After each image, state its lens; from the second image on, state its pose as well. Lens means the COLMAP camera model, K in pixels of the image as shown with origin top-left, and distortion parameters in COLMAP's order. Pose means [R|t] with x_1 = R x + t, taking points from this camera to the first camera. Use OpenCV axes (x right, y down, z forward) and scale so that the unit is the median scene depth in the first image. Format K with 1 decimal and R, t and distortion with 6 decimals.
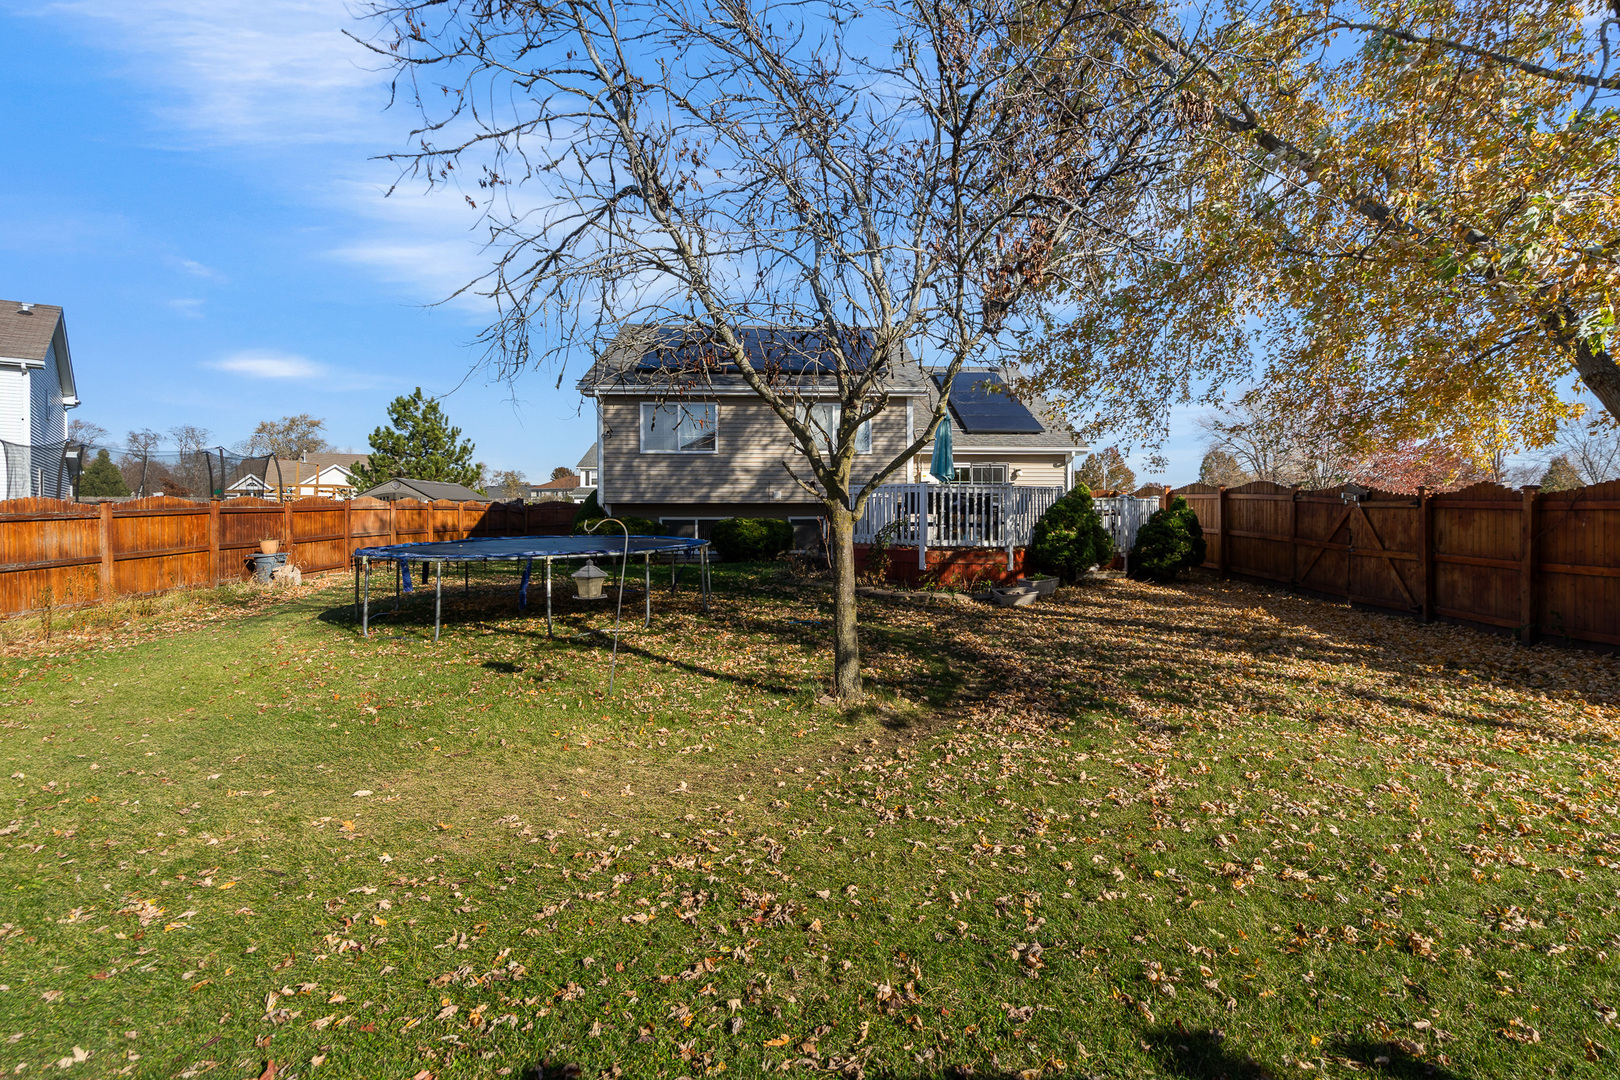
lens RADIAL K [[749.5, 0, 810.9], [0, 749.5, 529.8], [0, 0, 1]] dist [-0.001808, -0.000149]
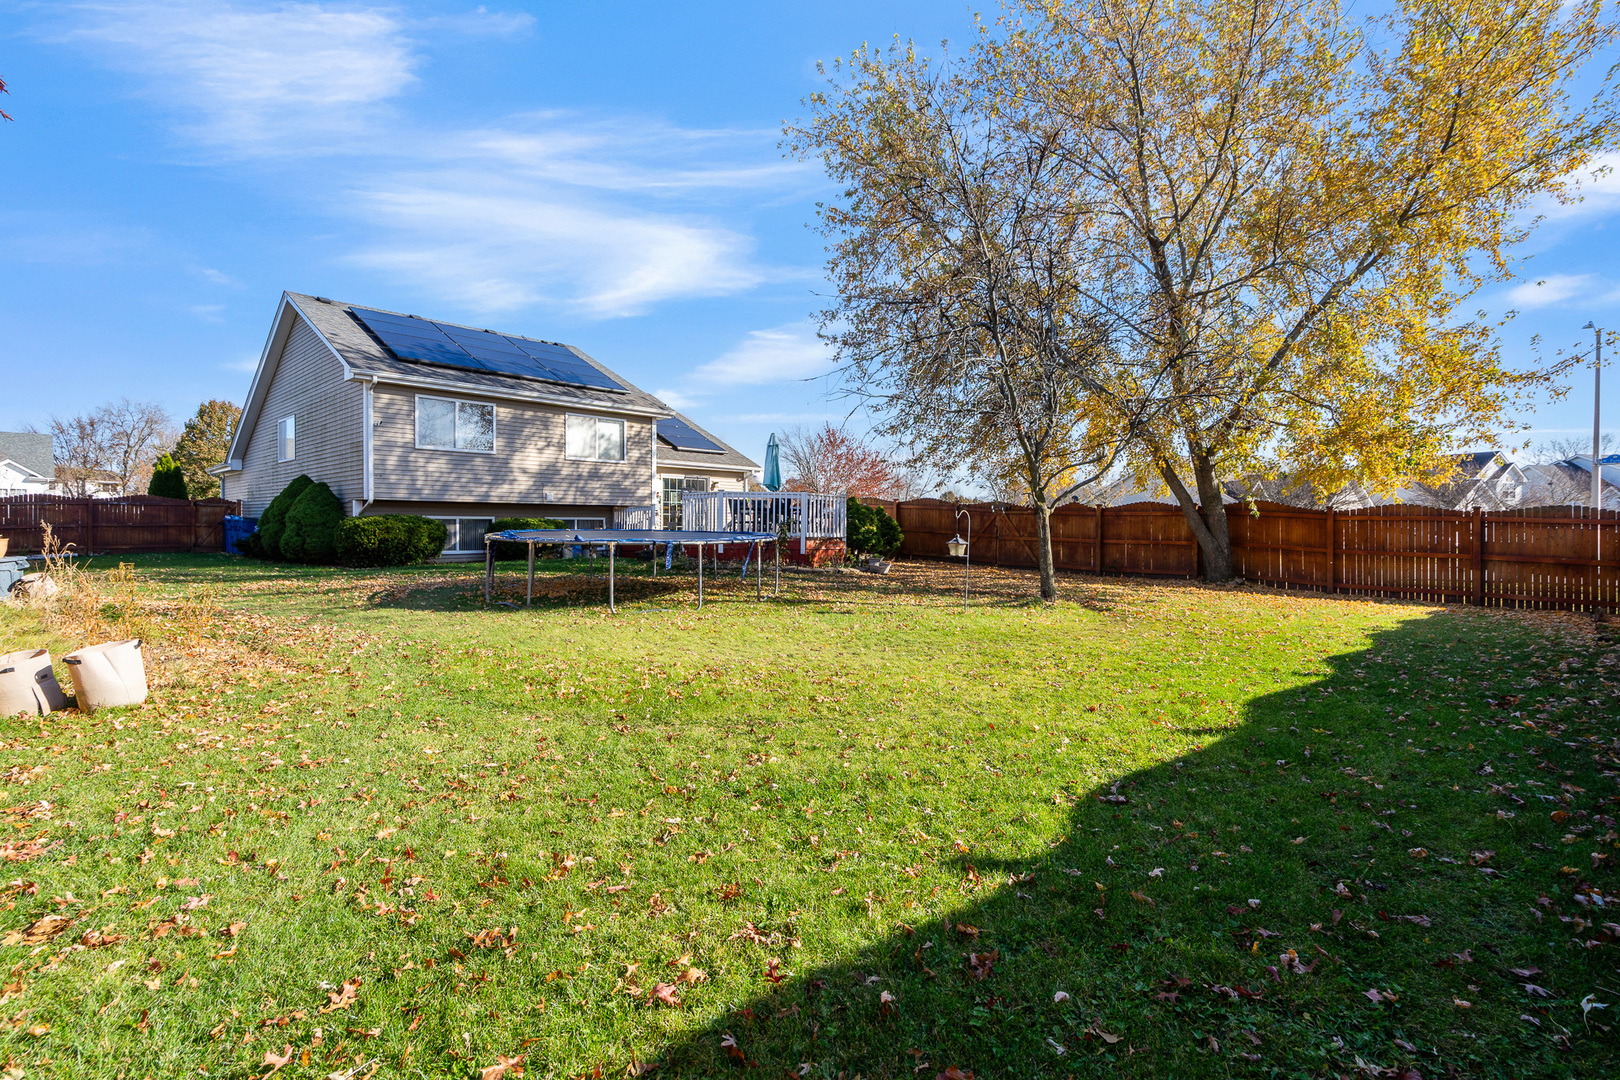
lens RADIAL K [[749.5, 0, 810.9], [0, 749.5, 529.8], [0, 0, 1]] dist [-0.001808, -0.000149]
pose [[0.760047, 0.004914, 0.649850, -0.464429], [0.003492, 0.999926, -0.011645, 0.015692], [-0.649859, 0.011120, 0.759974, -0.051748]]
